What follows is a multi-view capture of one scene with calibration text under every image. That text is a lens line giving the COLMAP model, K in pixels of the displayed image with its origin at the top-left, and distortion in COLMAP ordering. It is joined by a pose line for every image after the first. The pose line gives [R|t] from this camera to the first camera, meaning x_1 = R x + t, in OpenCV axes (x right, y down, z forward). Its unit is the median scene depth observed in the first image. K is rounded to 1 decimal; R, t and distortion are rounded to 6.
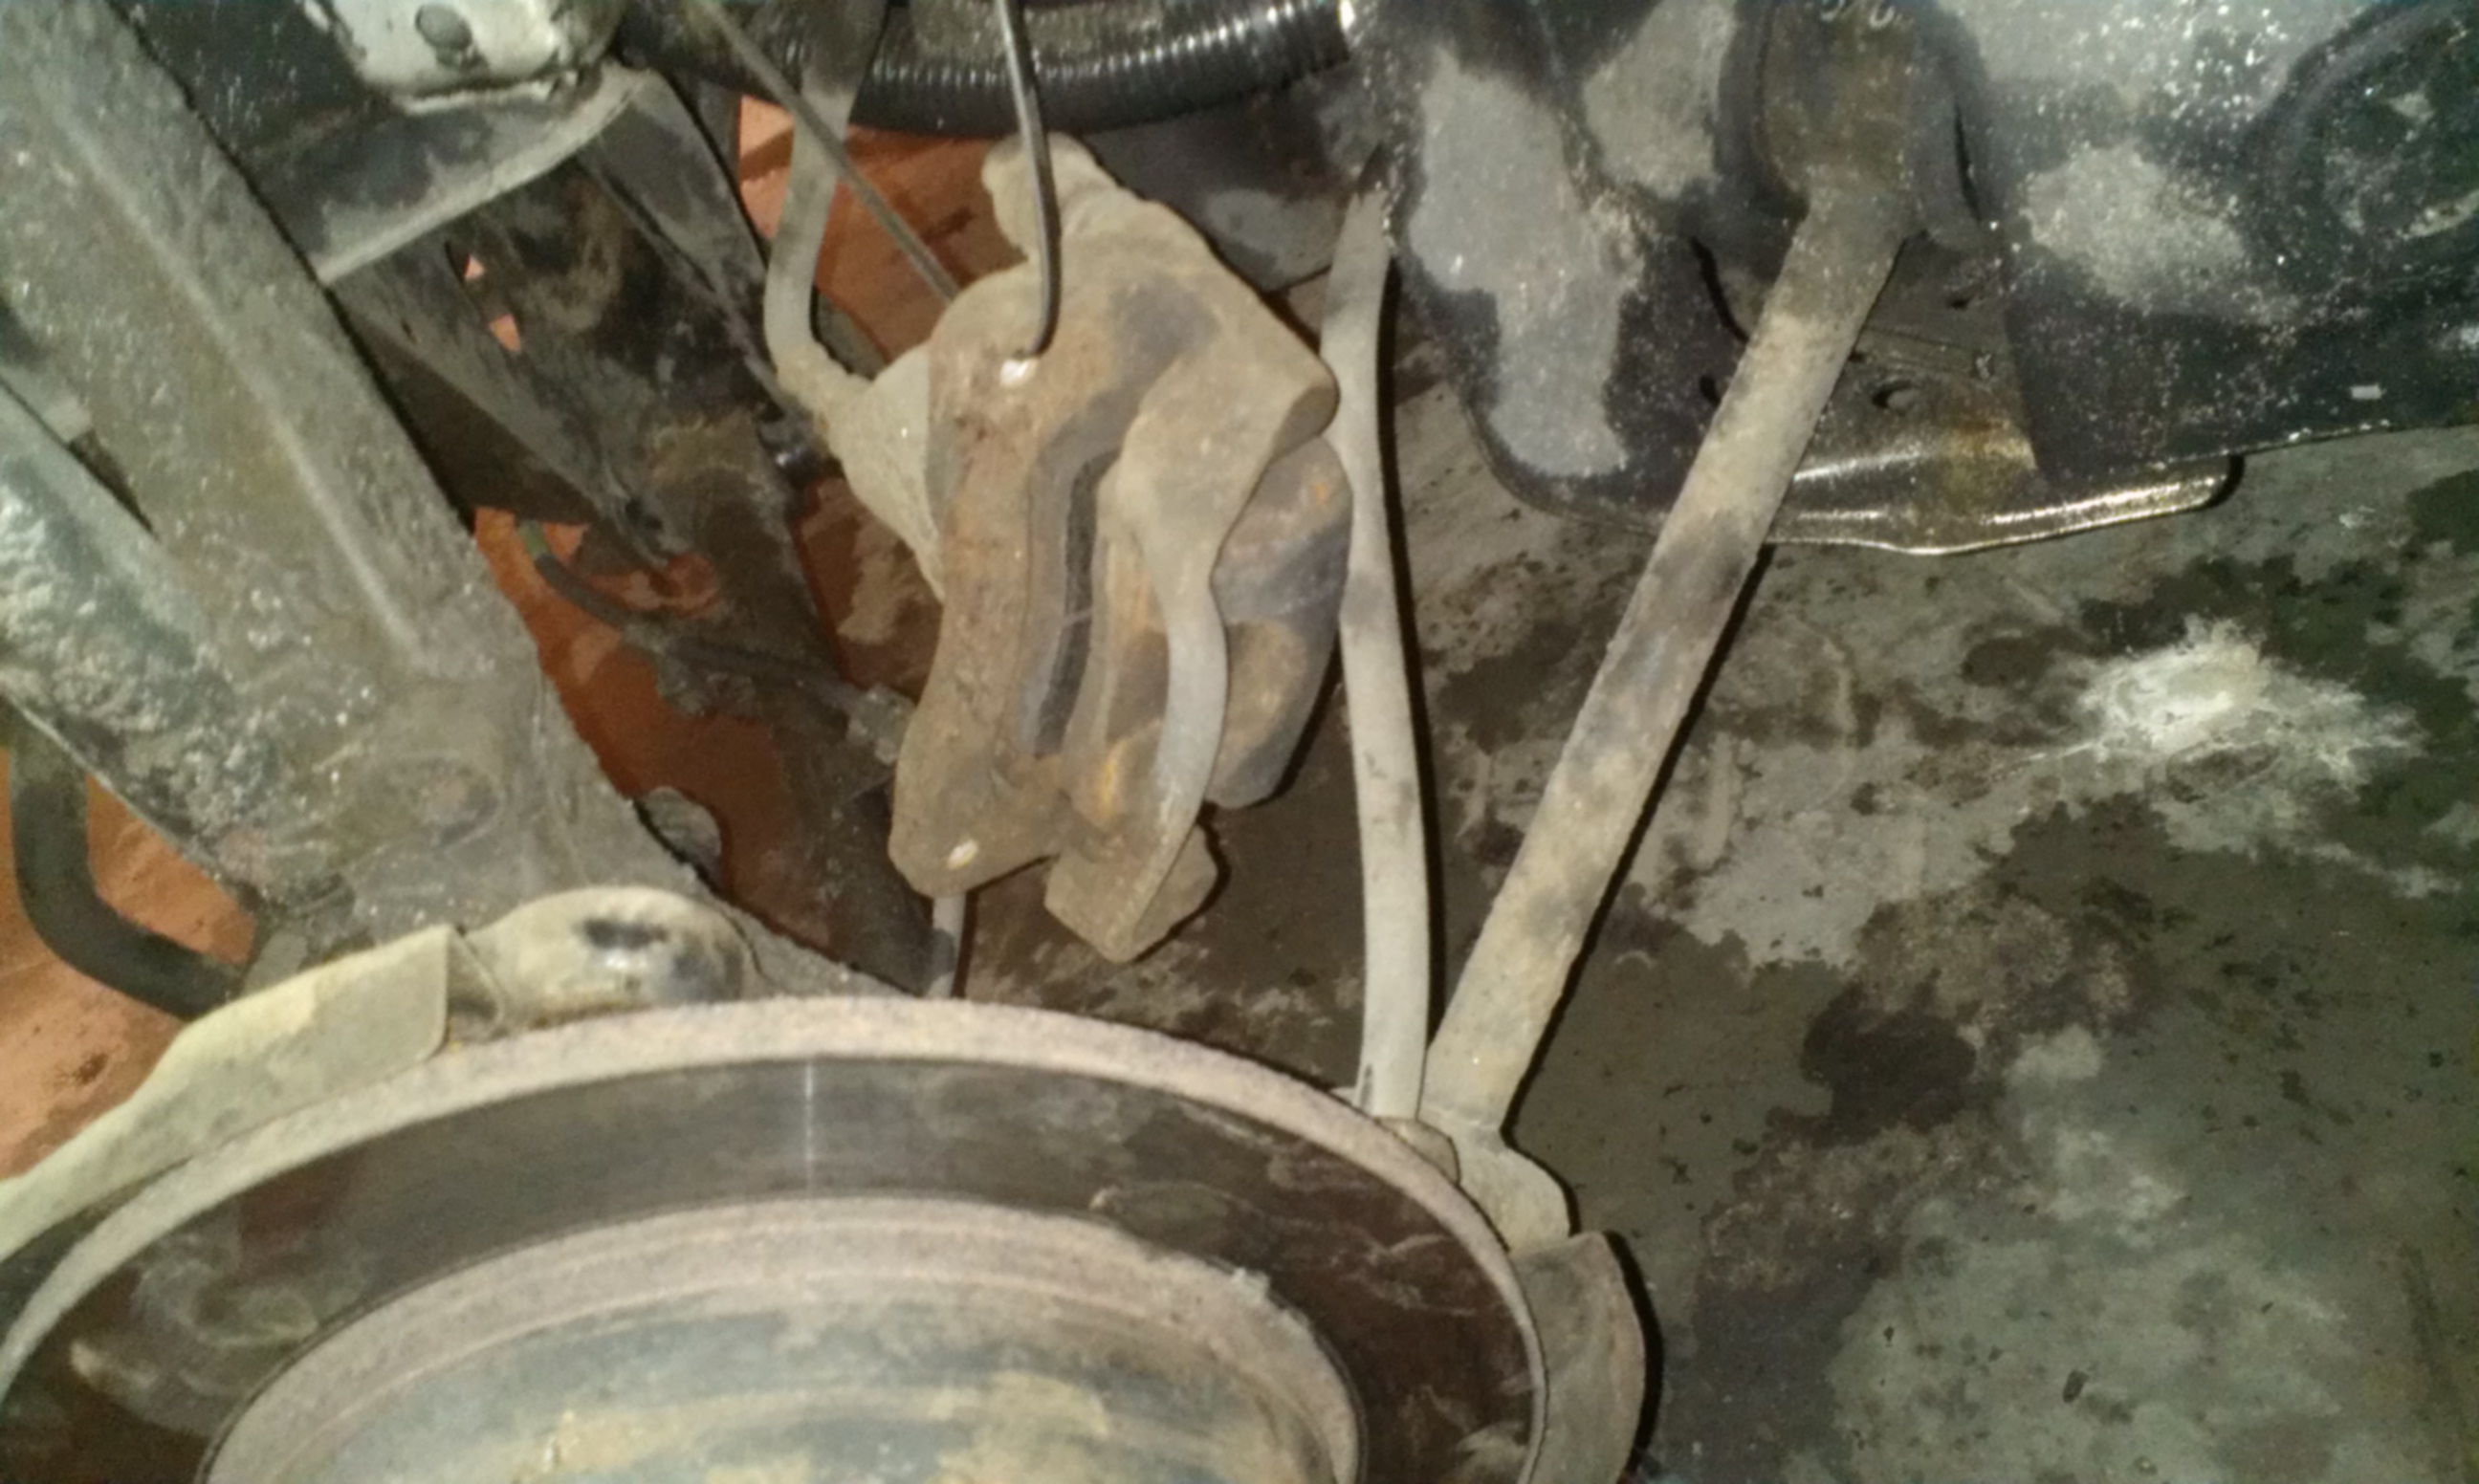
lens RADIAL K [[1989.7, 0, 1251.4], [0, 1989.7, 646.5], [0, 0, 1]] dist [0.064126, -0.071923]
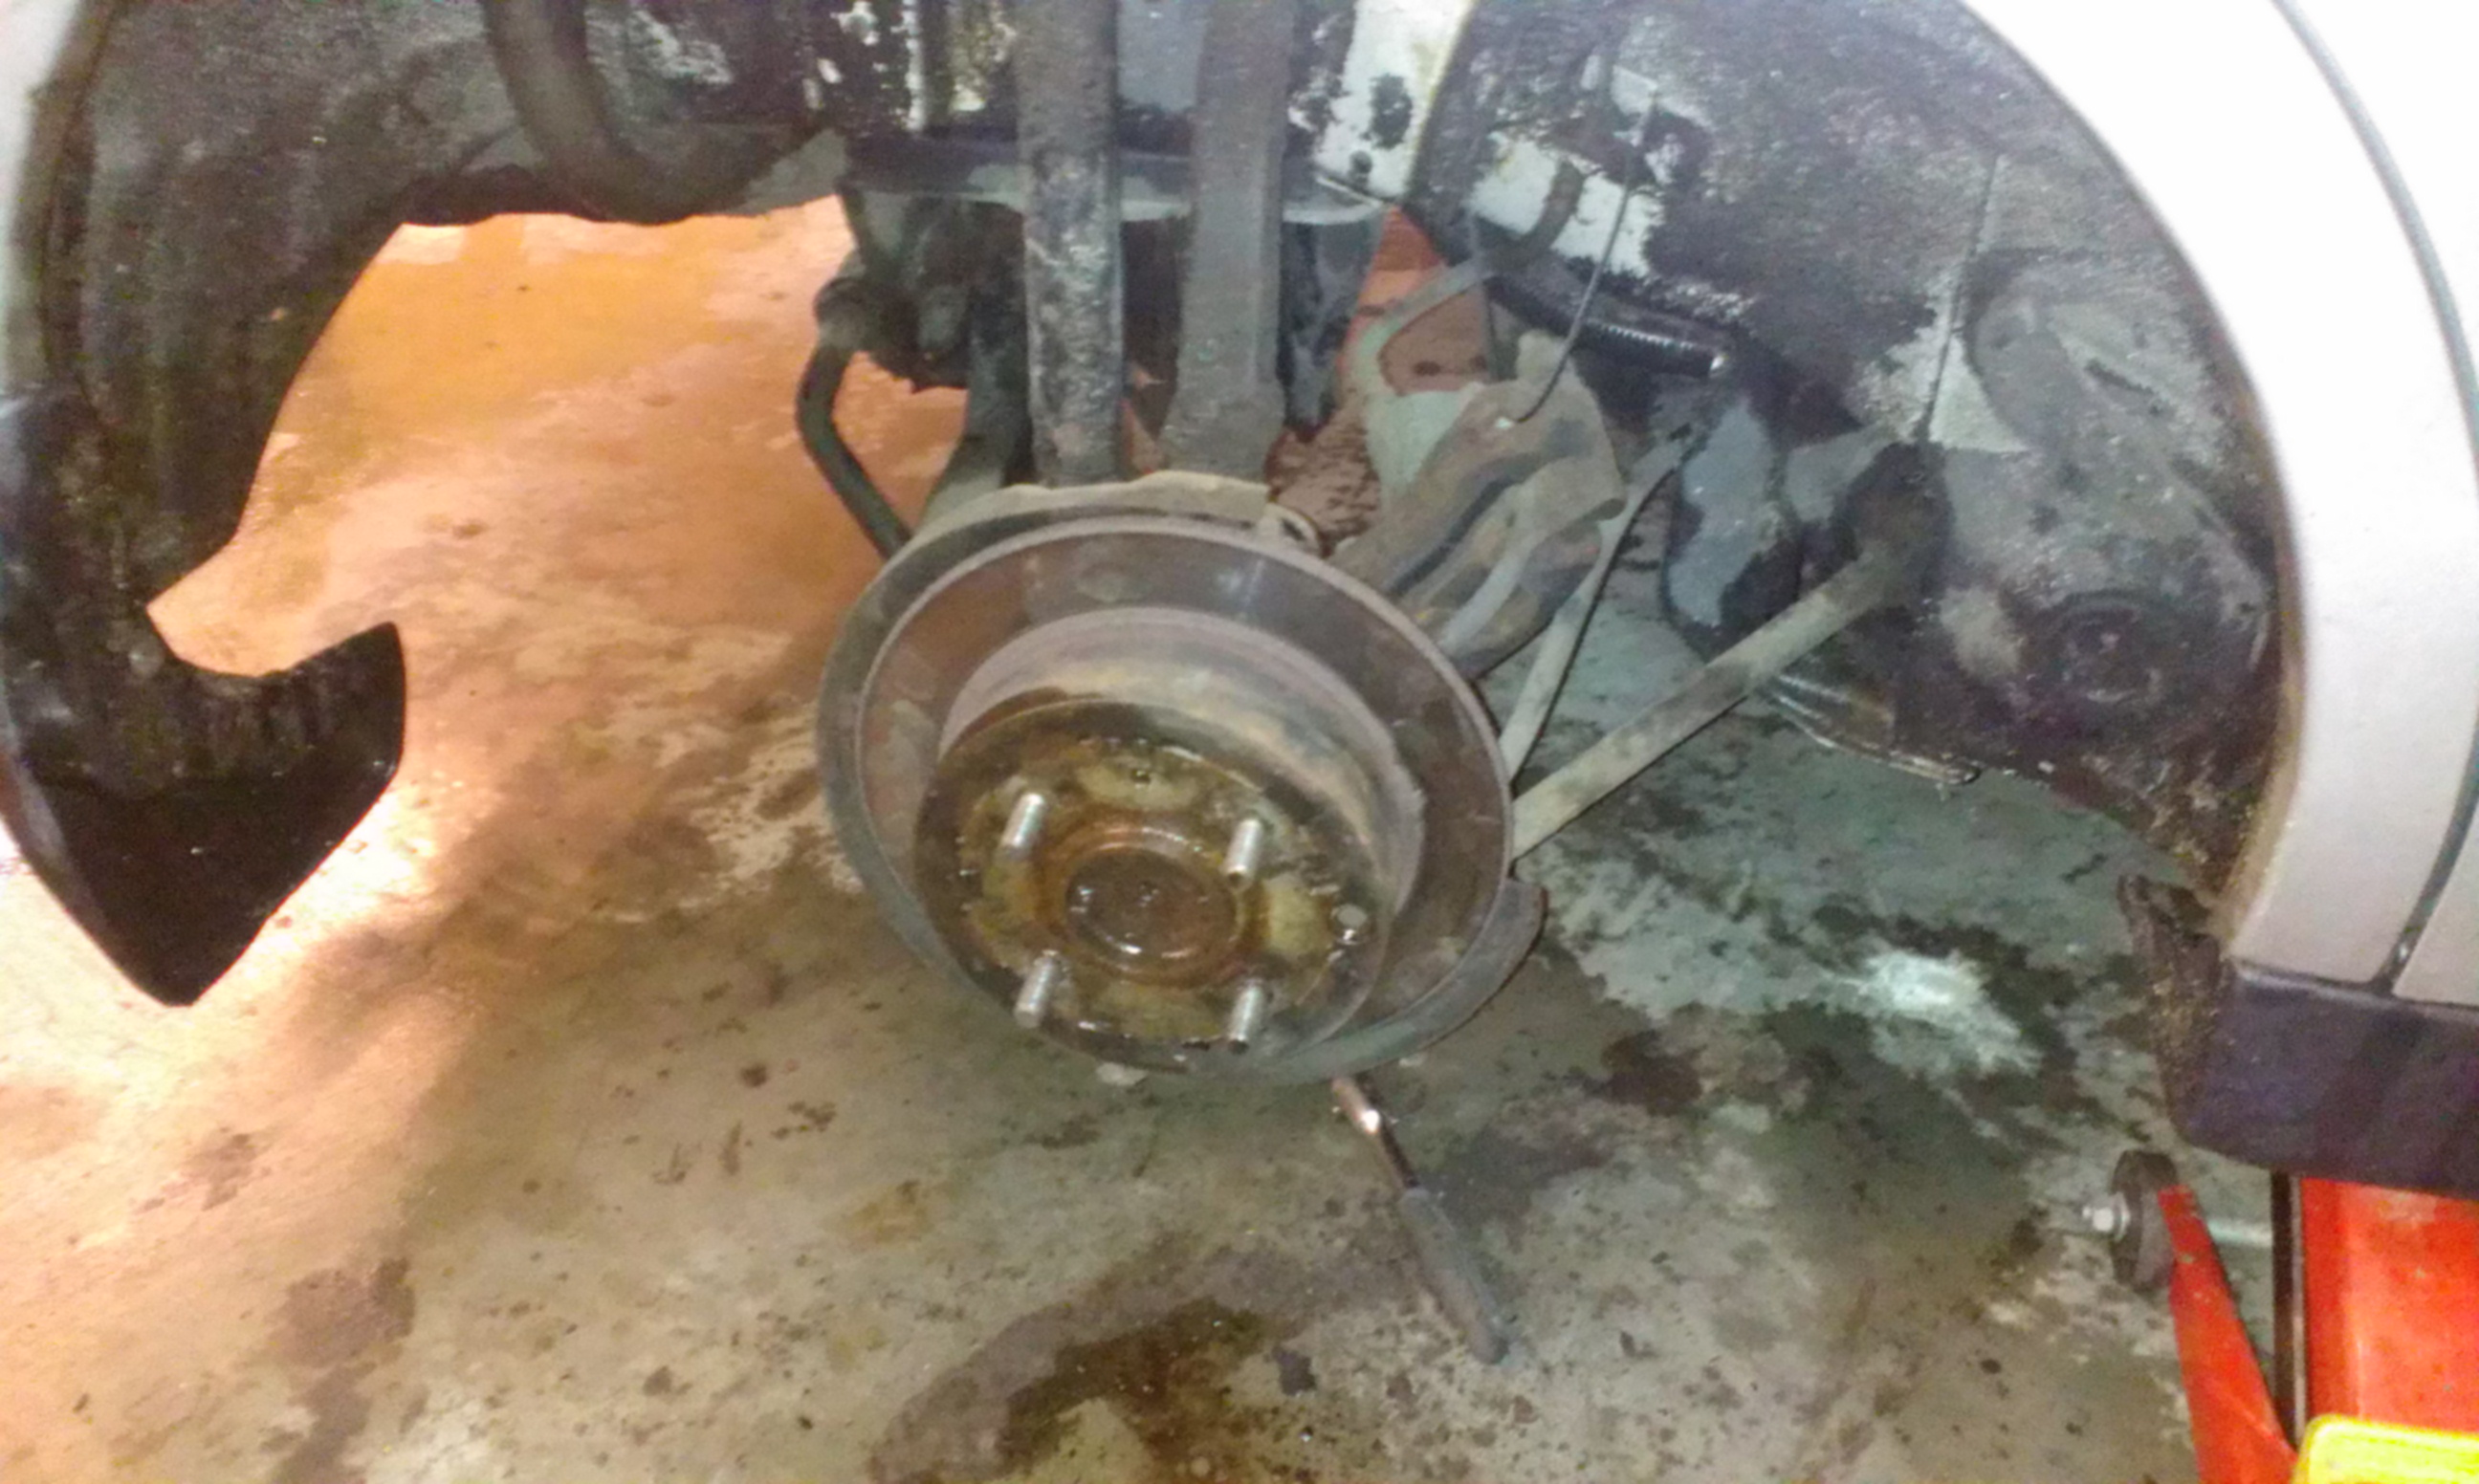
lens RADIAL K [[1989.7, 0, 1257.6], [0, 1989.7, 681.4], [0, 0, 1]] dist [0.064126, -0.071923]
pose [[0.858271, 0.512939, -0.016294, -0.090551], [-0.512794, 0.855904, -0.066870, 0.207016], [-0.020354, 0.065748, 0.997629, -0.615374]]
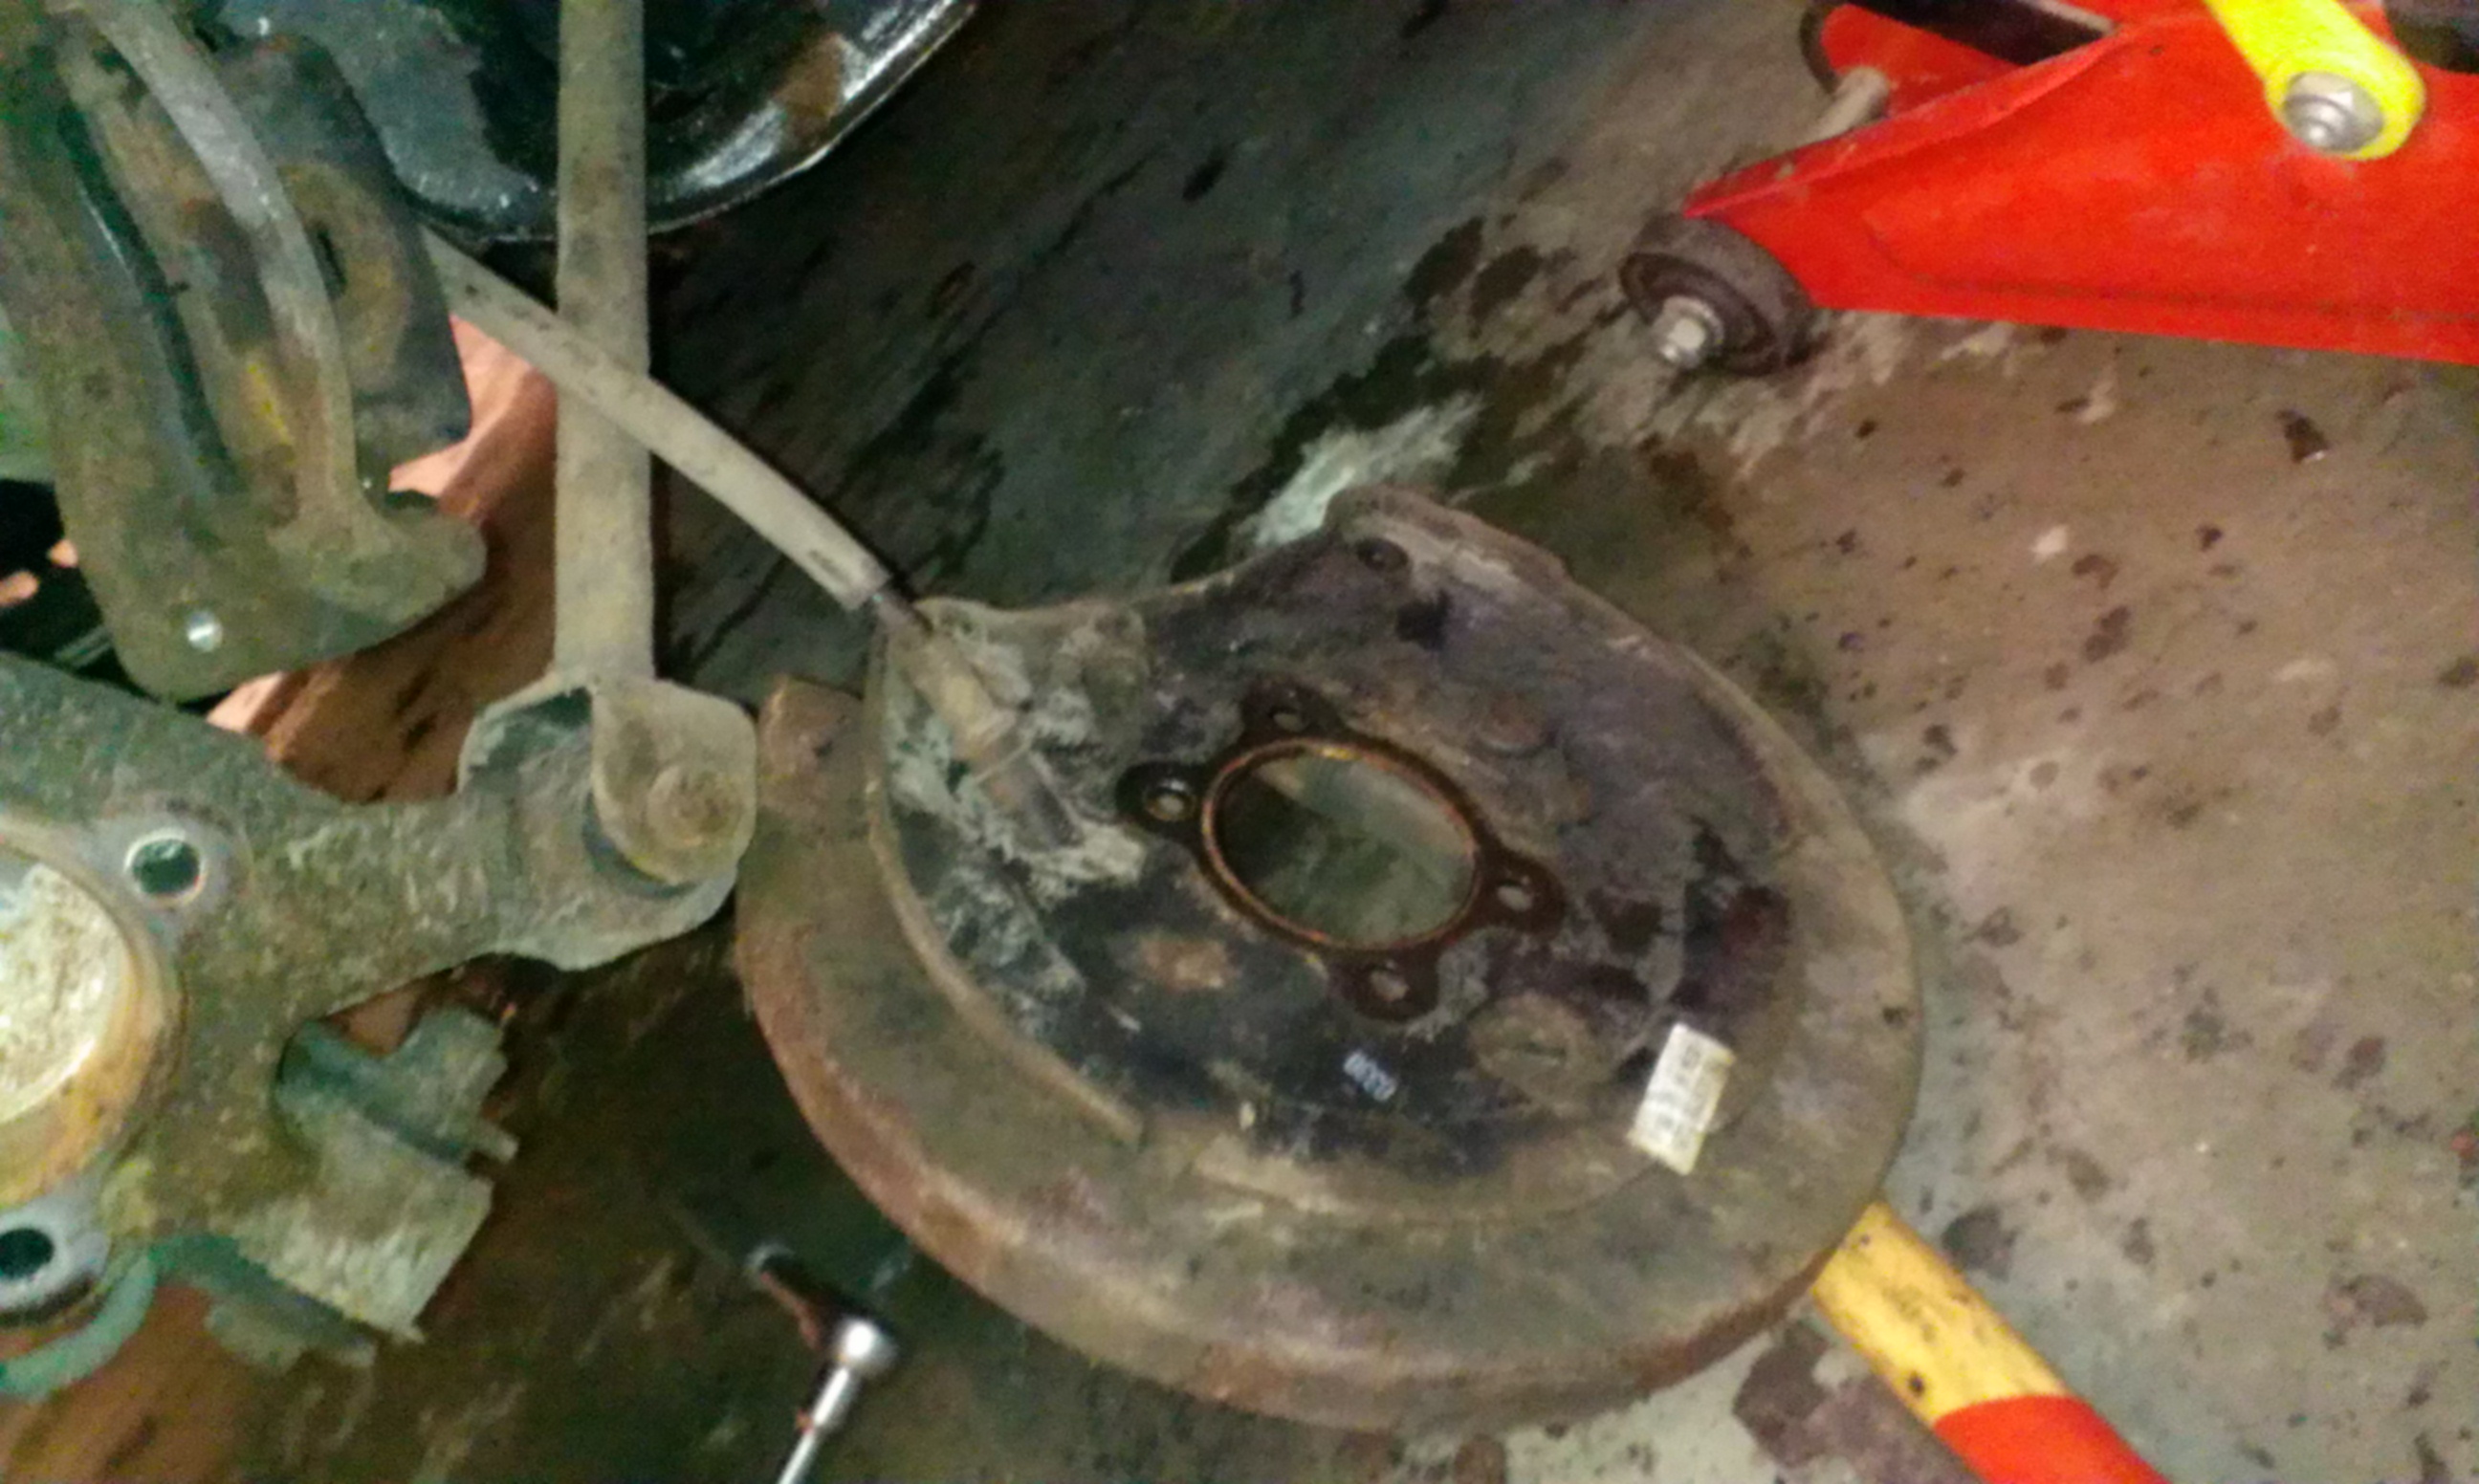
lens RADIAL K [[1989.7, 0, 1218.6], [0, 1989.7, 676.4], [0, 0, 1]] dist [0.064126, -0.071923]
pose [[0.858447, -0.426988, 0.284164, 0.051834], [0.498928, 0.823625, -0.269652, 0.410917], [-0.118907, 0.373259, 0.920075, 0.011946]]
